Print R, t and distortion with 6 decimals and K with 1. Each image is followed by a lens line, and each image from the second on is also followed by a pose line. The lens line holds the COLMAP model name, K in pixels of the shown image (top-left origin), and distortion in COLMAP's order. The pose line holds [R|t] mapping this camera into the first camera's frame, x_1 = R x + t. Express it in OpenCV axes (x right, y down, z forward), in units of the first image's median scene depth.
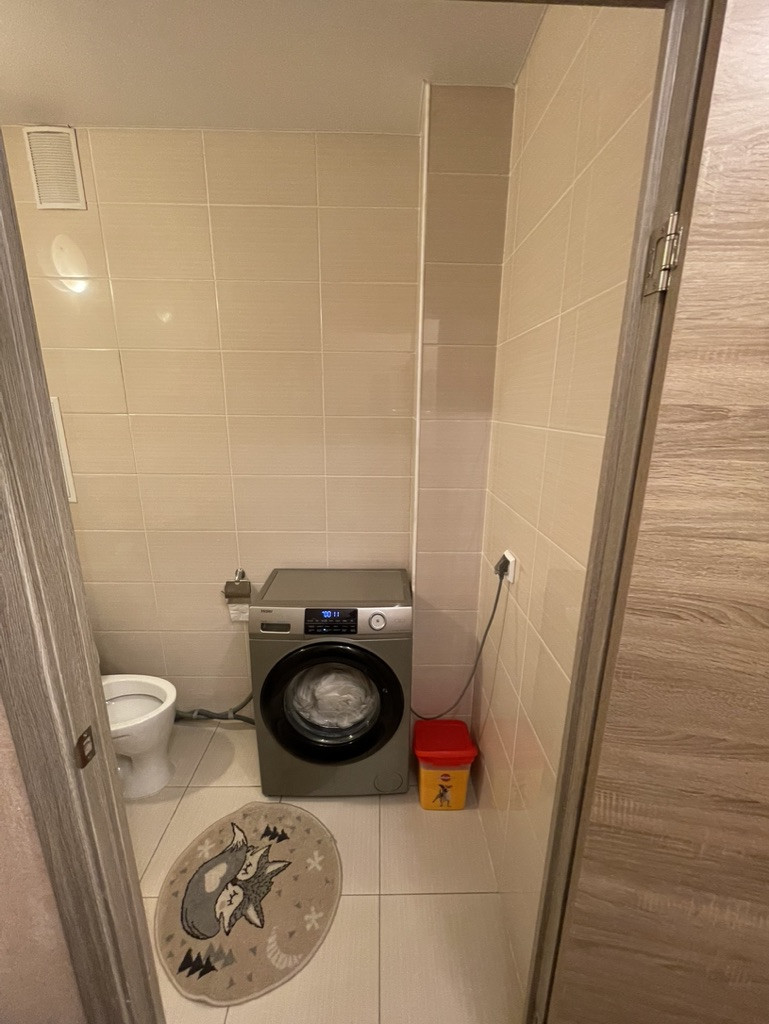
lens RADIAL K [[415.4, 0, 382.2], [0, 415.4, 512.9], [0, 0, 1]] dist [0.002980, -0.000453]
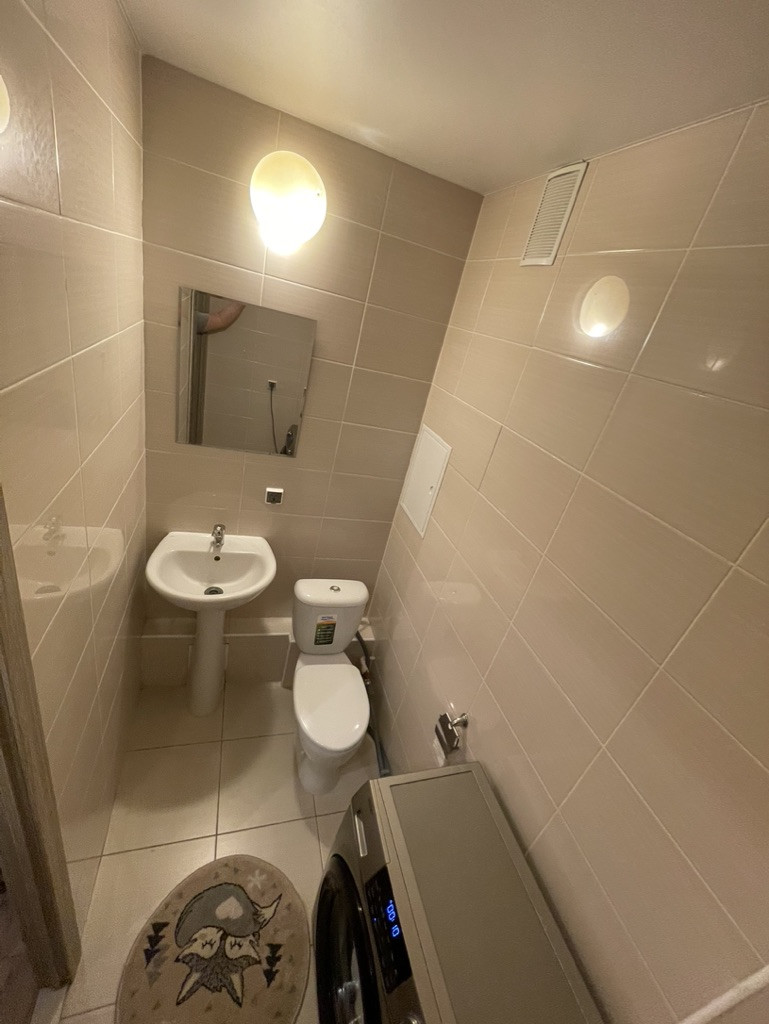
lens RADIAL K [[415.4, 0, 382.1], [0, 415.4, 510.9], [0, 0, 1]] dist [0.002980, -0.000453]
pose [[0.264957, 0.469329, -0.842335, 0.112796], [-0.451985, 0.832093, 0.321451, -0.460104], [0.851767, 0.295552, 0.432598, 0.532931]]
